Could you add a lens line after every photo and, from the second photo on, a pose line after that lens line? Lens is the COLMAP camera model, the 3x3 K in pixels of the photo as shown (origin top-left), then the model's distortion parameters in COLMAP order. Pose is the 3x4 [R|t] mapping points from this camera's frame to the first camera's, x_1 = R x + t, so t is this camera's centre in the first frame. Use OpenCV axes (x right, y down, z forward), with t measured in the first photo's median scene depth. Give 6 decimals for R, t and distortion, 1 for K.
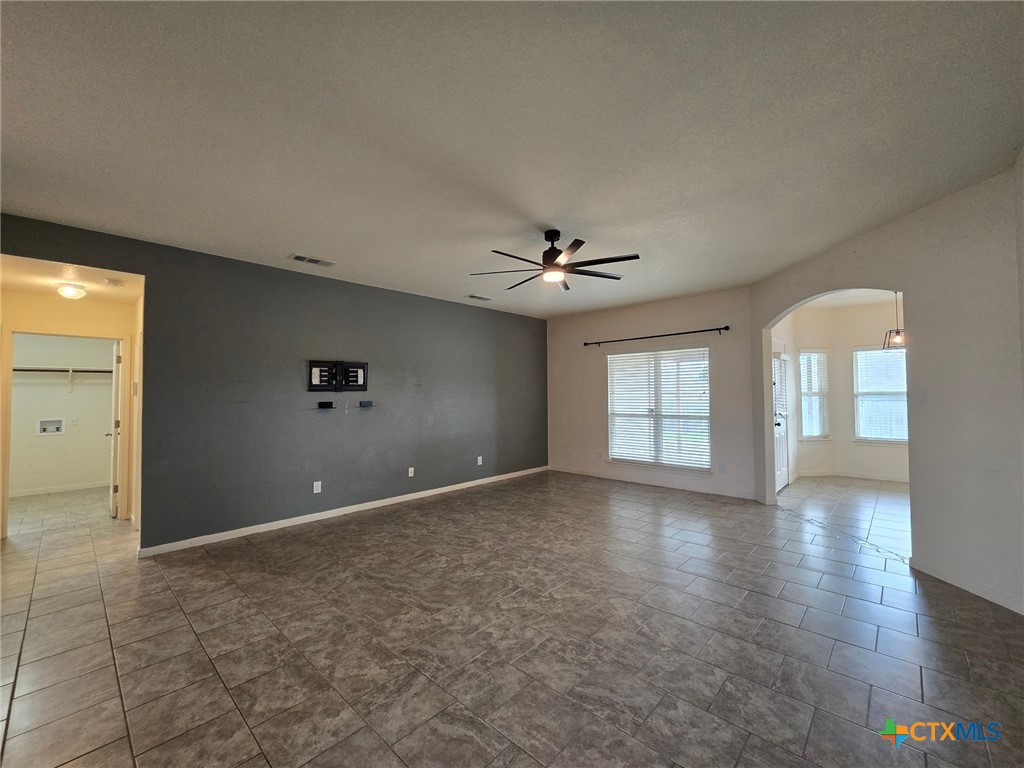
lens RADIAL K [[419.2, 0, 513.9], [0, 419.2, 381.5], [0, 0, 1]] dist [0.000432, 0.000334]
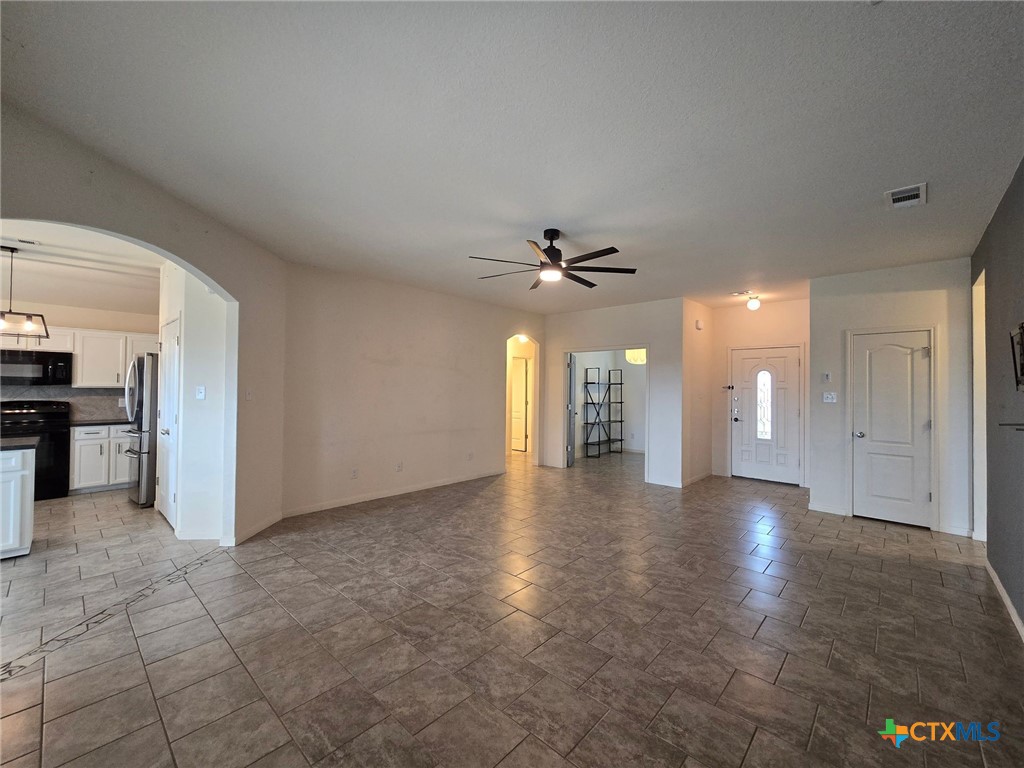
lens RADIAL K [[419.2, 0, 513.9], [0, 419.2, 381.5], [0, 0, 1]] dist [0.000432, 0.000334]
pose [[-0.999942, 0.000921, -0.010765, 0.191415], [0.001410, 0.998964, -0.045495, 0.044882], [0.010712, -0.045508, -0.998907, 1.975094]]
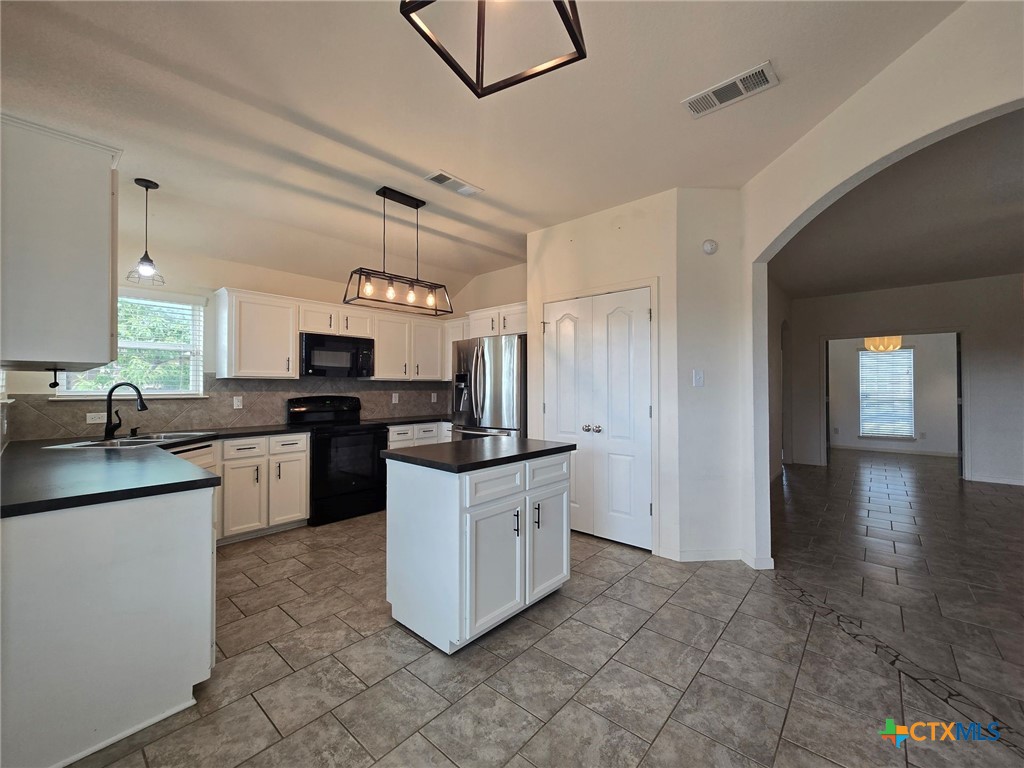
lens RADIAL K [[416.3, 0, 514.3], [0, 416.3, 385.8], [0, 0, 1]] dist [-0.001844, -0.000178]
pose [[-0.999399, 0.013061, -0.032125, 1.407573], [0.014218, 0.999248, -0.036069, 0.066419], [0.031630, -0.036504, -0.998833, 1.724469]]
